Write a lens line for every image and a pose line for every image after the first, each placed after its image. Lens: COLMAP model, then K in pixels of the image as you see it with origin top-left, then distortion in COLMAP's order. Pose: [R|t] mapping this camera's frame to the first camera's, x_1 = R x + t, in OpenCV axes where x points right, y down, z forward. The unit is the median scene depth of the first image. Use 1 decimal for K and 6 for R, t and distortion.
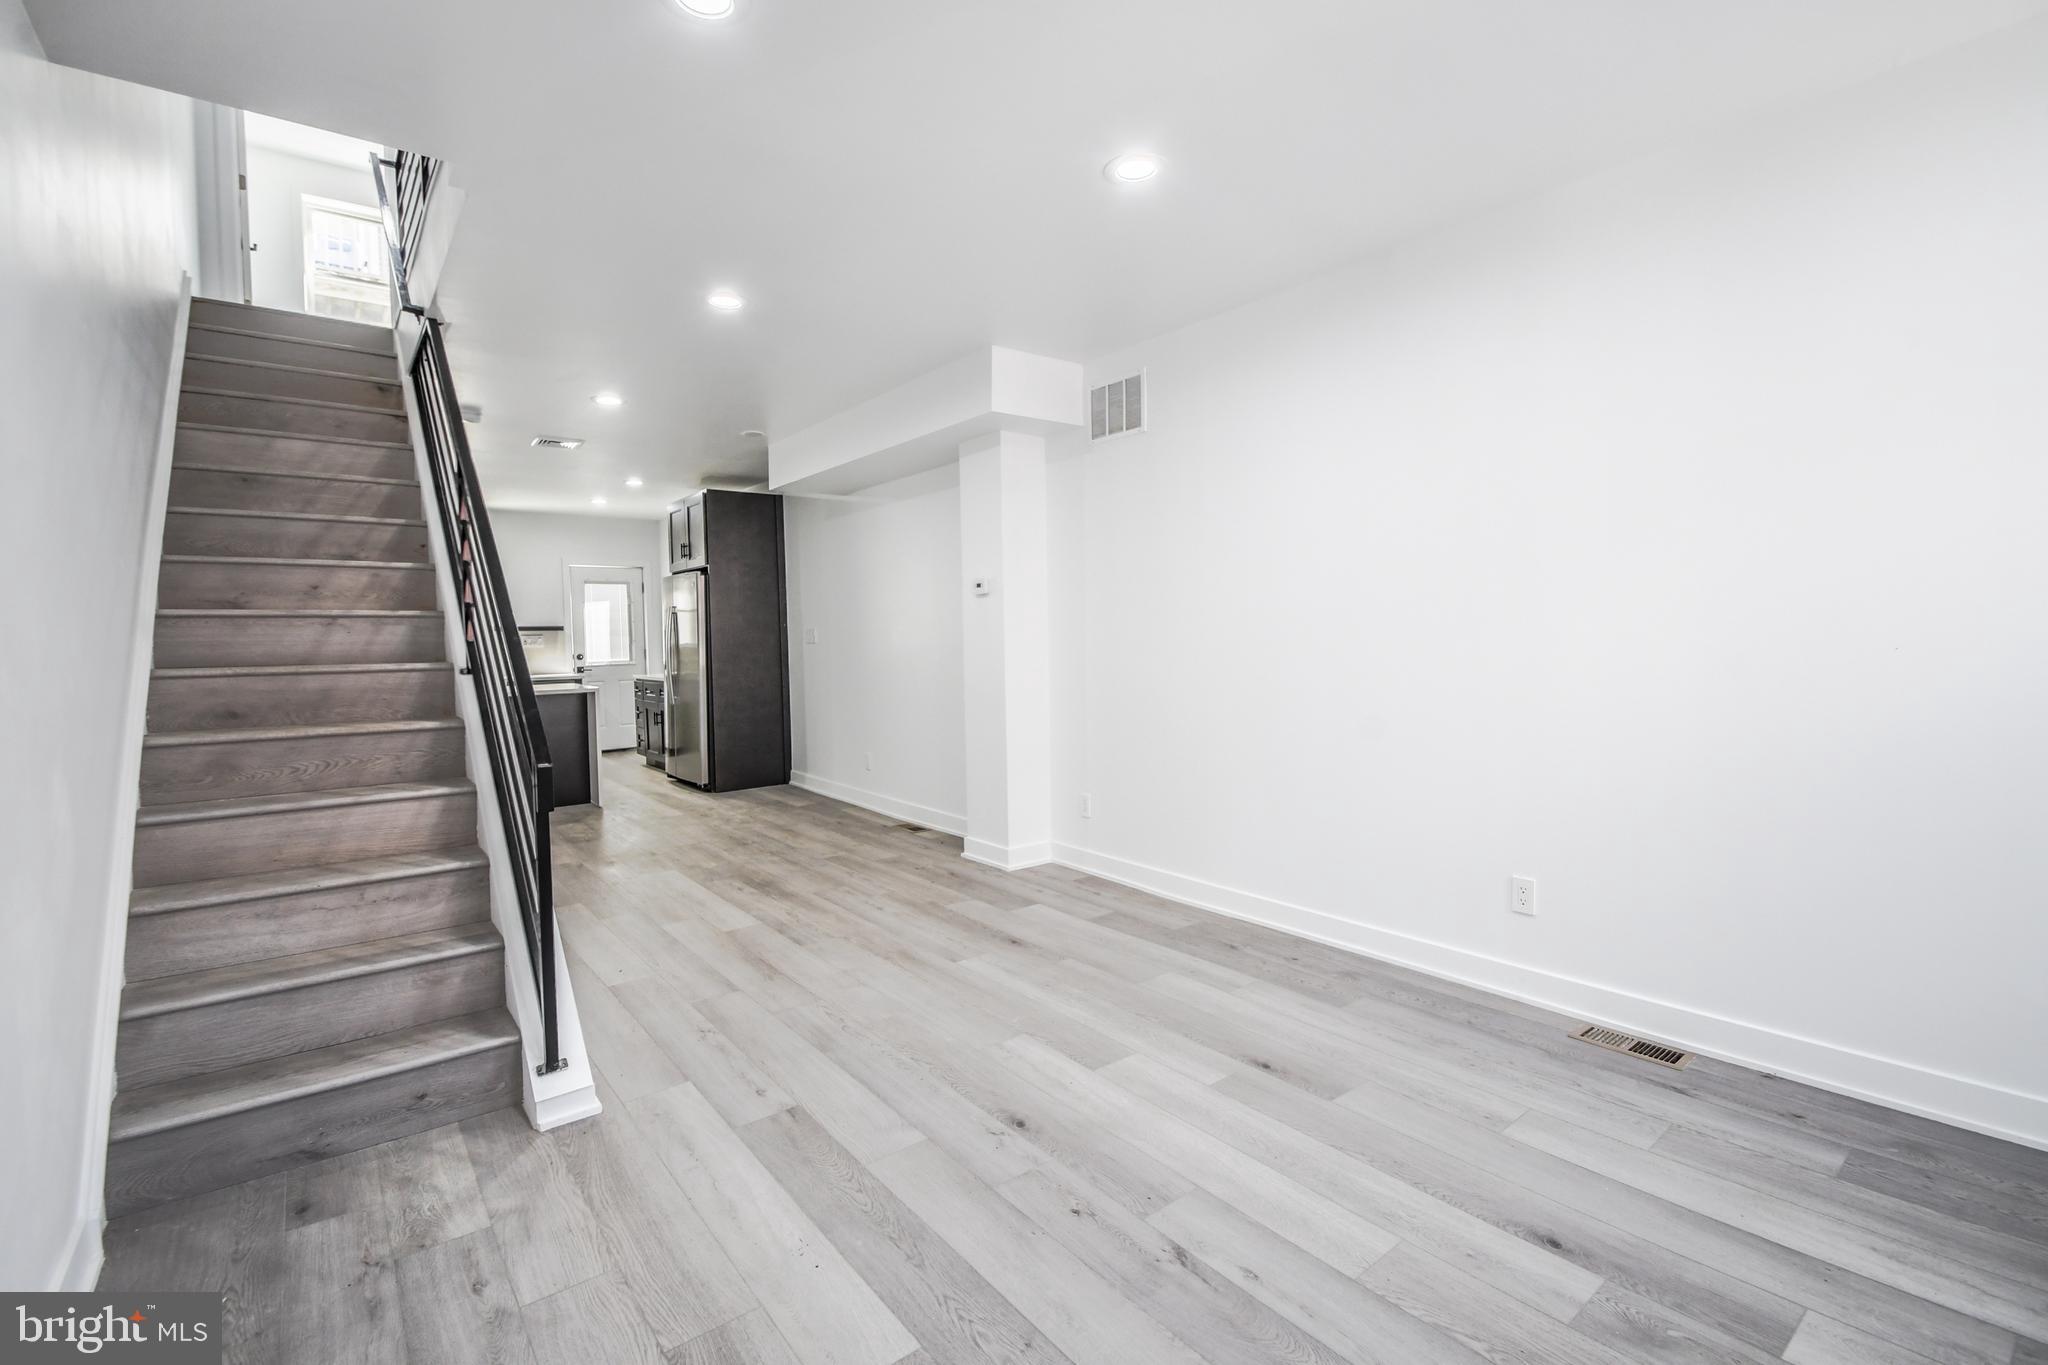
lens RADIAL K [[891.6, 0, 969.5], [0, 891.6, 663.2], [0, 0, 1]] dist [-0.007163, -0.009530]
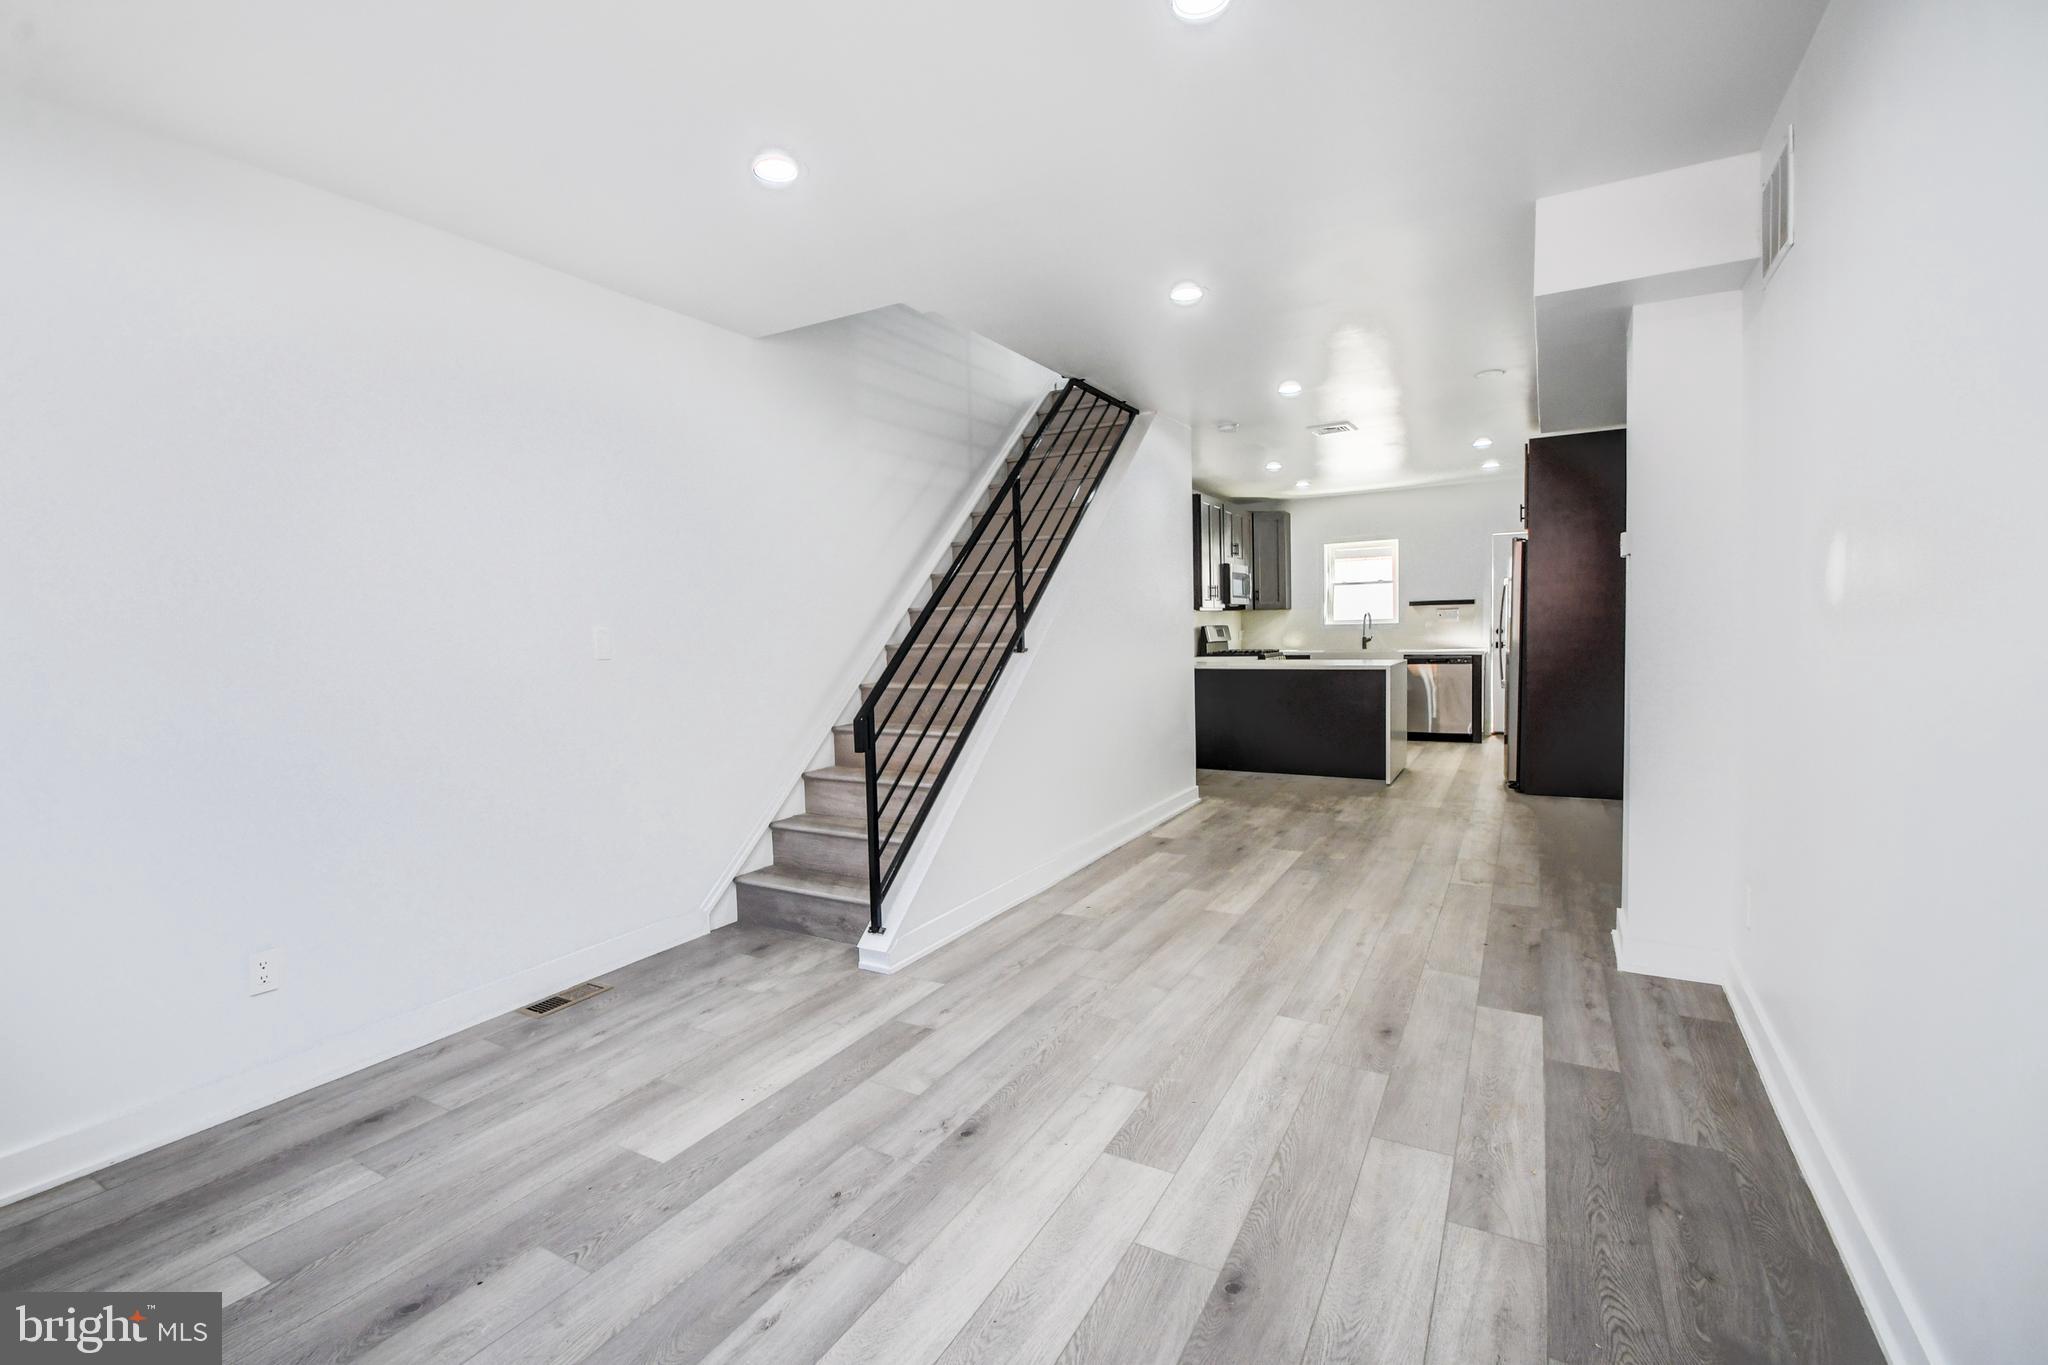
lens RADIAL K [[891.6, 0, 1022.6], [0, 891.6, 678.8], [0, 0, 1]] dist [-0.007163, -0.009530]
pose [[0.406817, 0.066292, -0.911101, 0.891876], [-0.014393, 0.997705, 0.066166, -0.047479], [0.913396, -0.013804, 0.406838, 0.623838]]
